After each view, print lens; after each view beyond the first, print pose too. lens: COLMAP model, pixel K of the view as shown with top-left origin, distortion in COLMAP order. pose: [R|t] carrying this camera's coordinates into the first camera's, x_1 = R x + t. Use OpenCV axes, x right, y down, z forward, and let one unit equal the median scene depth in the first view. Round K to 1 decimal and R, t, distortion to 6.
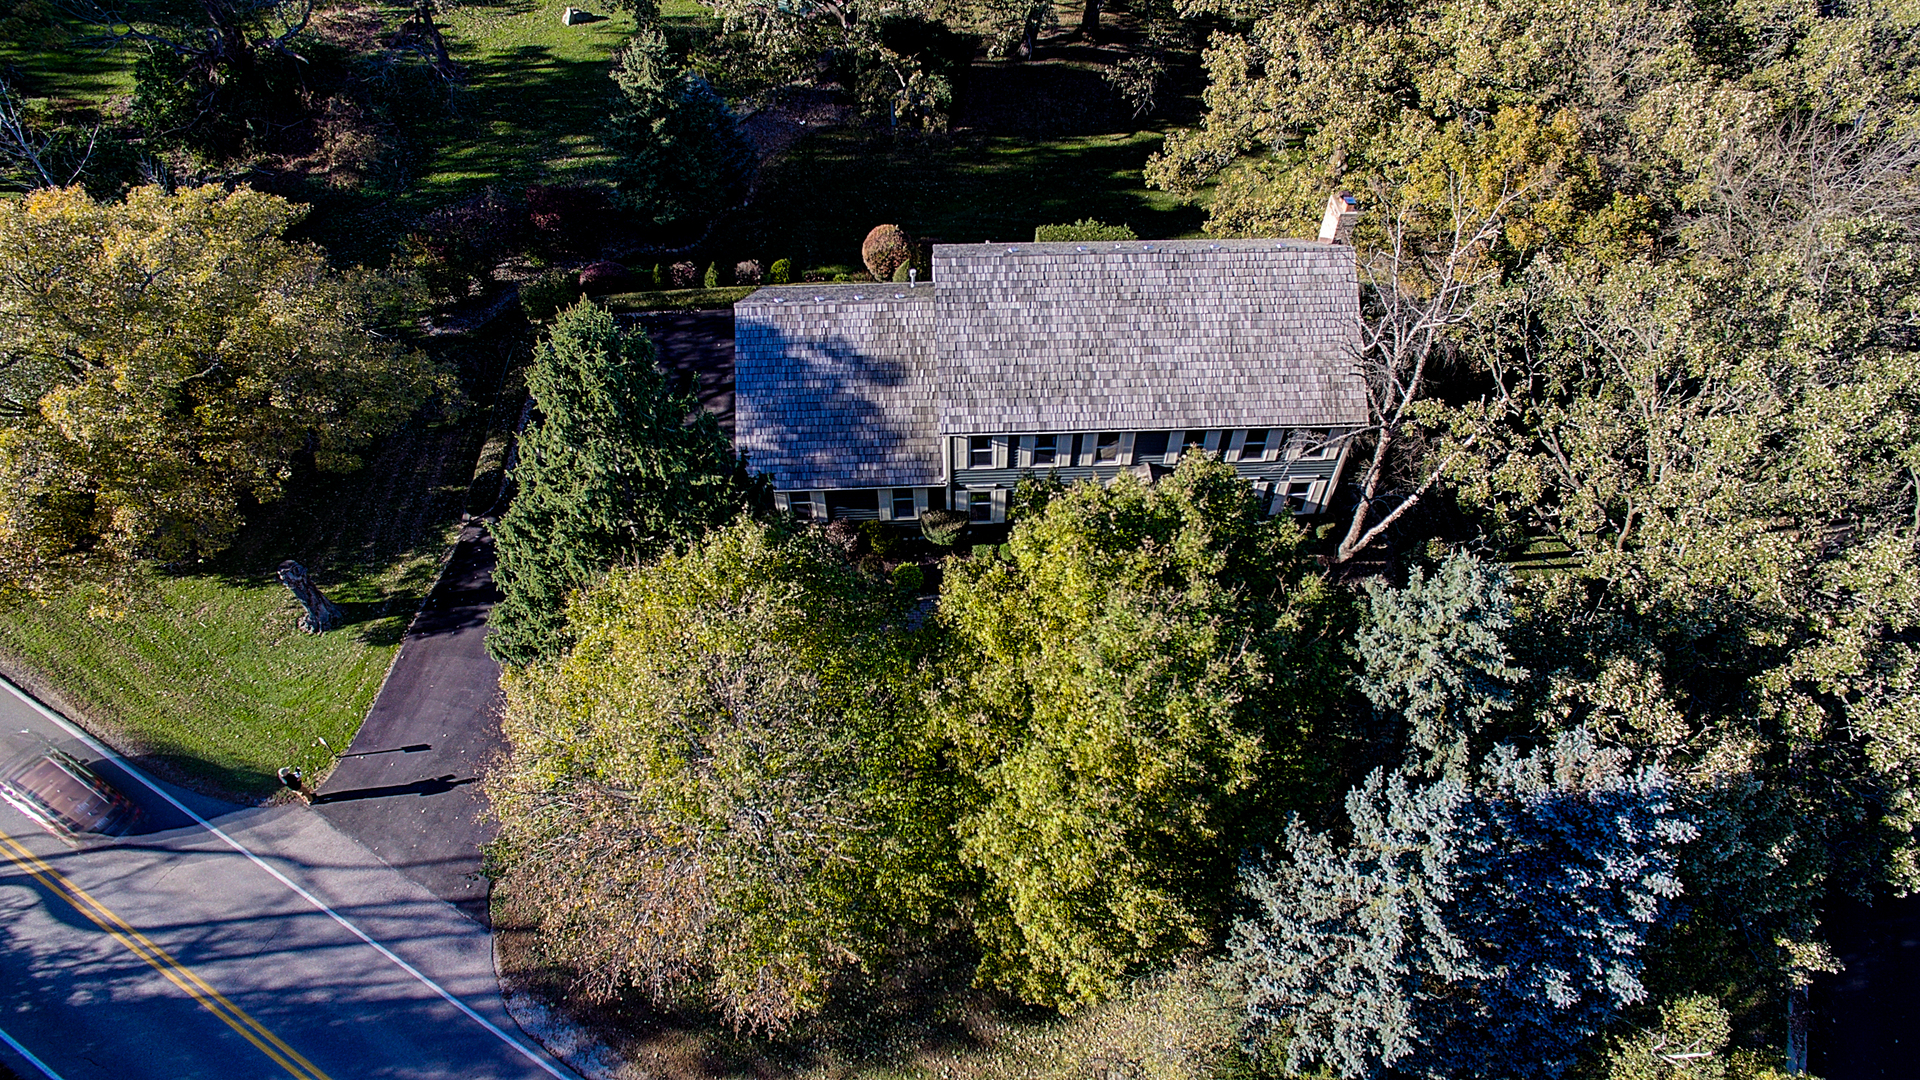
lens RADIAL K [[1137.0, 0, 965.8], [0, 1137.0, 540.0], [0, 0, 1]] dist [-0.122953, 0.095074]
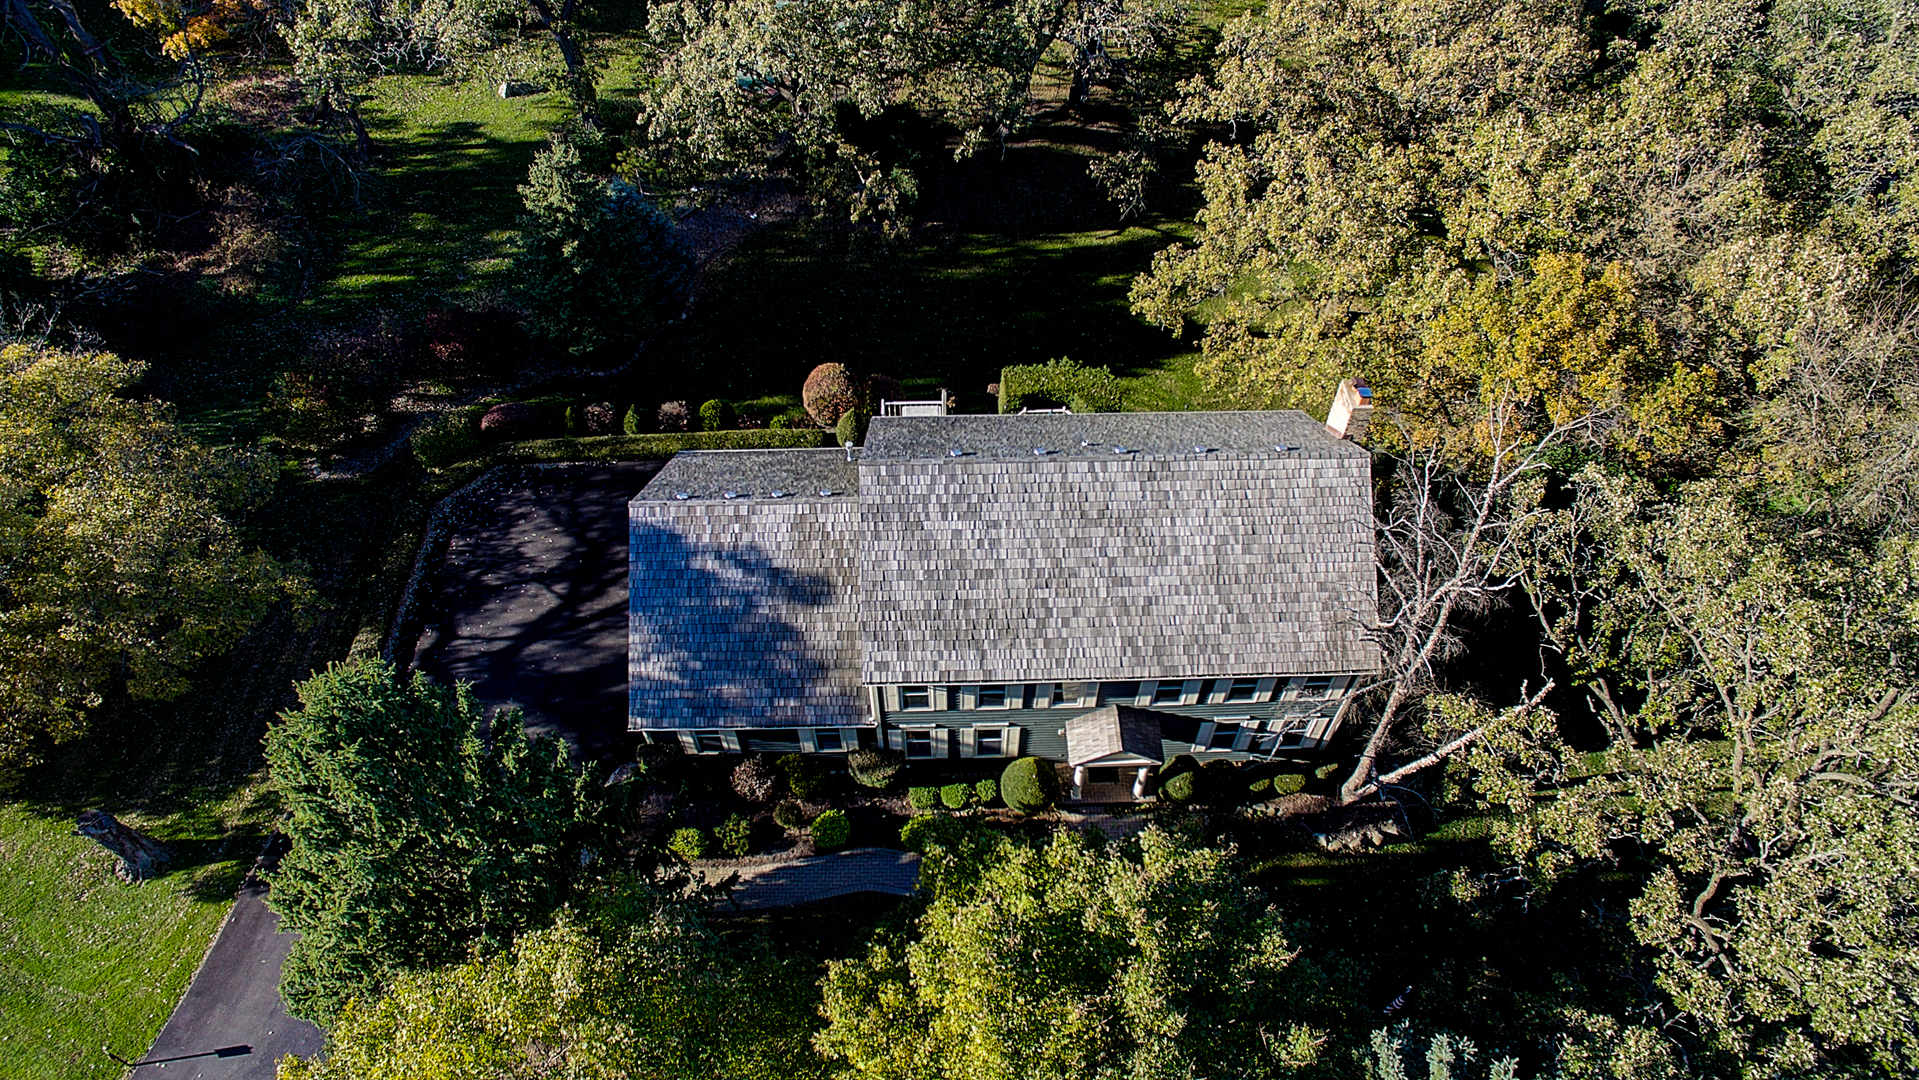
lens RADIAL K [[1136.4, 0, 965.3], [0, 1136.4, 540.0], [0, 0, 1]] dist [-0.122953, 0.095074]
pose [[0.999924, 0.011438, -0.004506, 0.049157], [-0.011448, 0.999932, -0.002169, -0.177821], [0.004480, 0.002220, 0.999987, 0.154225]]
